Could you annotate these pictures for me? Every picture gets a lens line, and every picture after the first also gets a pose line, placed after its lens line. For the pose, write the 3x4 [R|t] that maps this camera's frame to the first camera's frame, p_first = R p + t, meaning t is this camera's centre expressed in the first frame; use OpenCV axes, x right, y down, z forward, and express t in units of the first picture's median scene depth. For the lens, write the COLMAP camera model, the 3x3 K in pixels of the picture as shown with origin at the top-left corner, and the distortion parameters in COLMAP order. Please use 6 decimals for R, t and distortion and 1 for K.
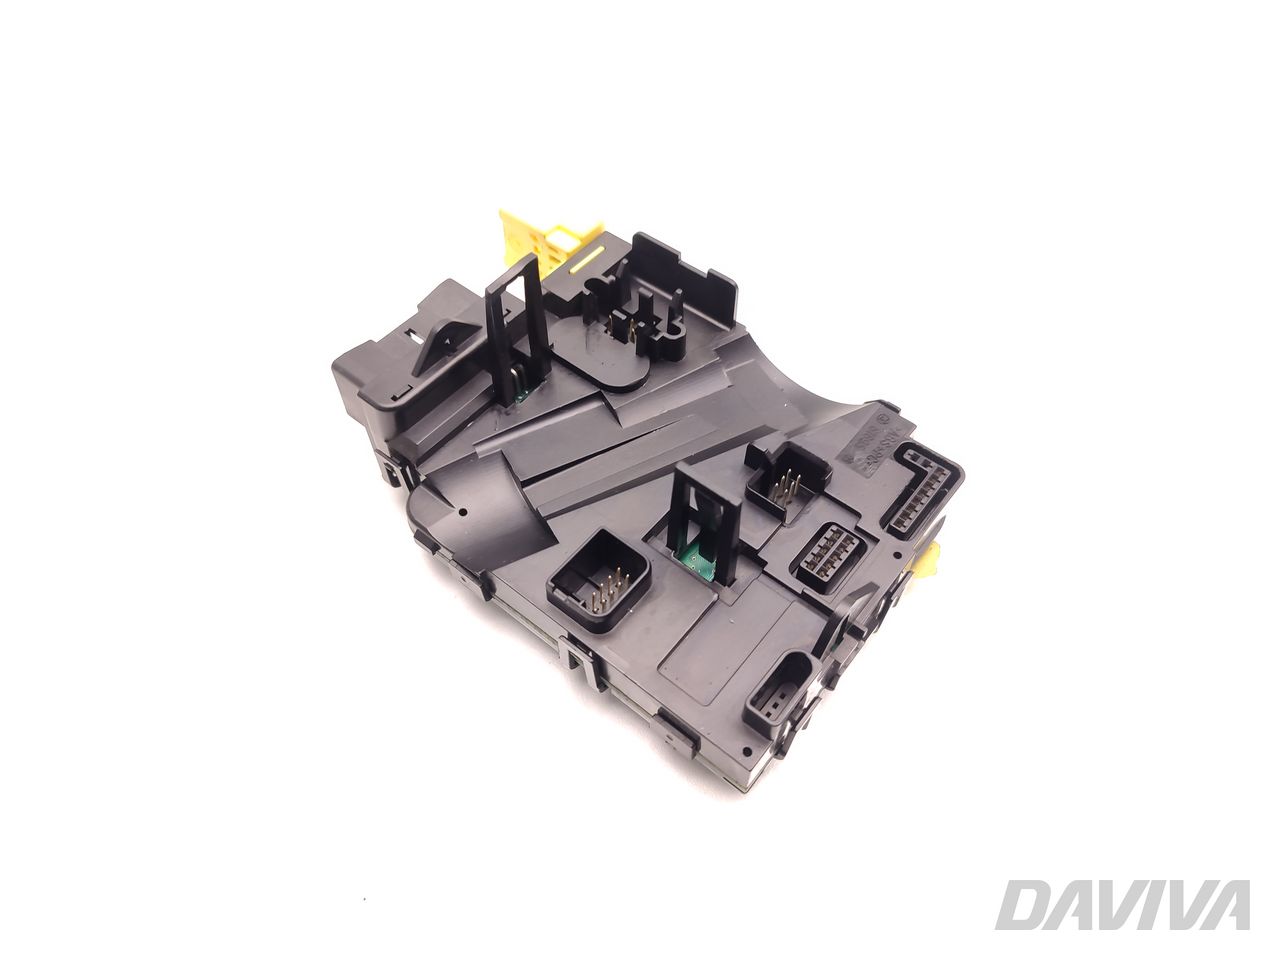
lens RADIAL K [[978.5, 0, 630.7], [0, 978.5, 481.3], [0, 0, 1]] dist [0.002689, 0.000005]
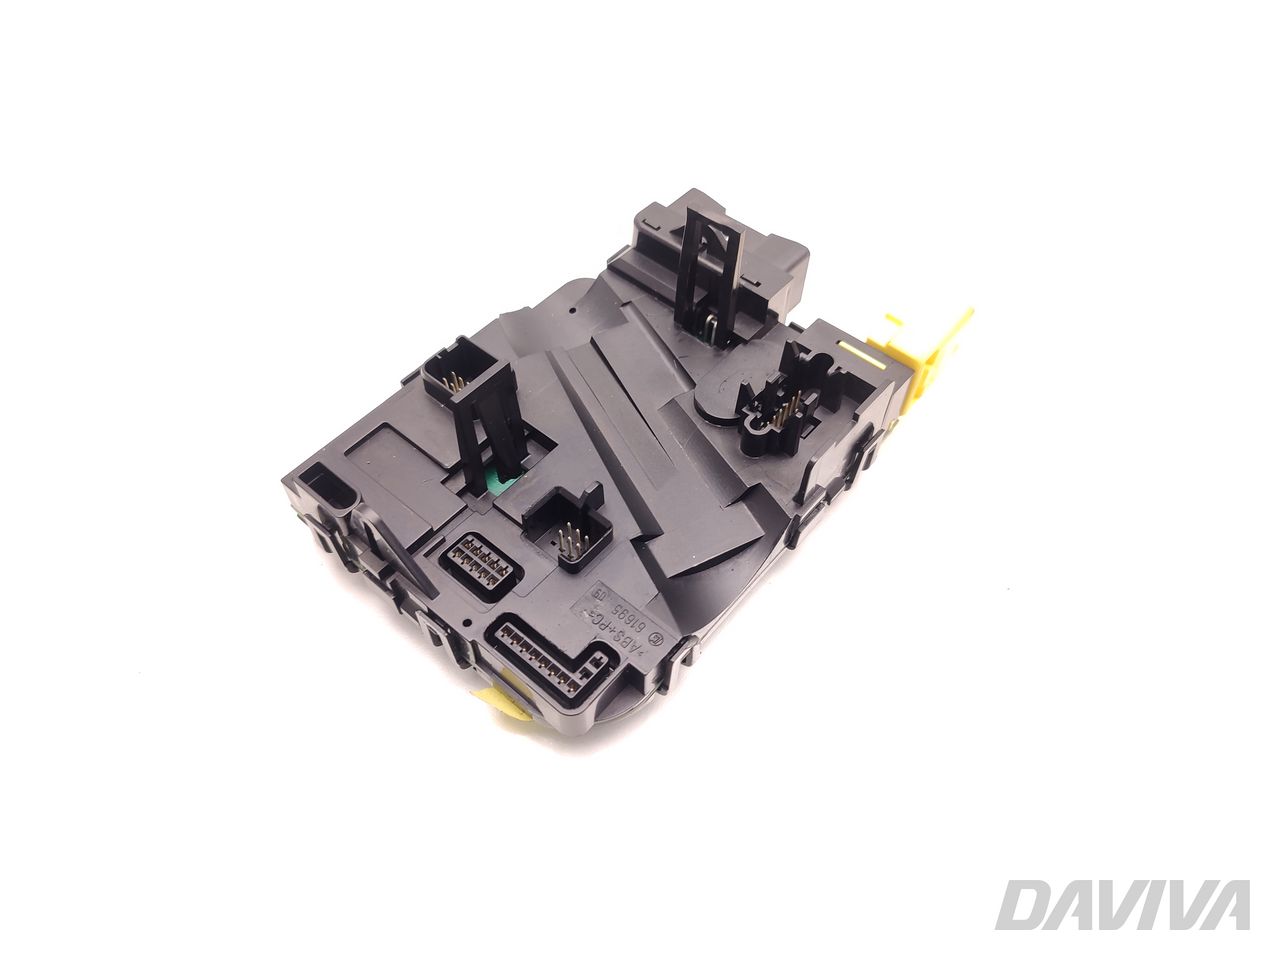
lens RADIAL K [[978.5, 0, 630.7], [0, 978.5, 481.3], [0, 0, 1]] dist [0.002689, 0.000005]
pose [[-0.027576, 0.797776, -0.602322, 0.668758], [-0.808629, 0.336434, 0.482629, -0.504090], [0.587672, 0.500365, 0.635828, 0.403558]]
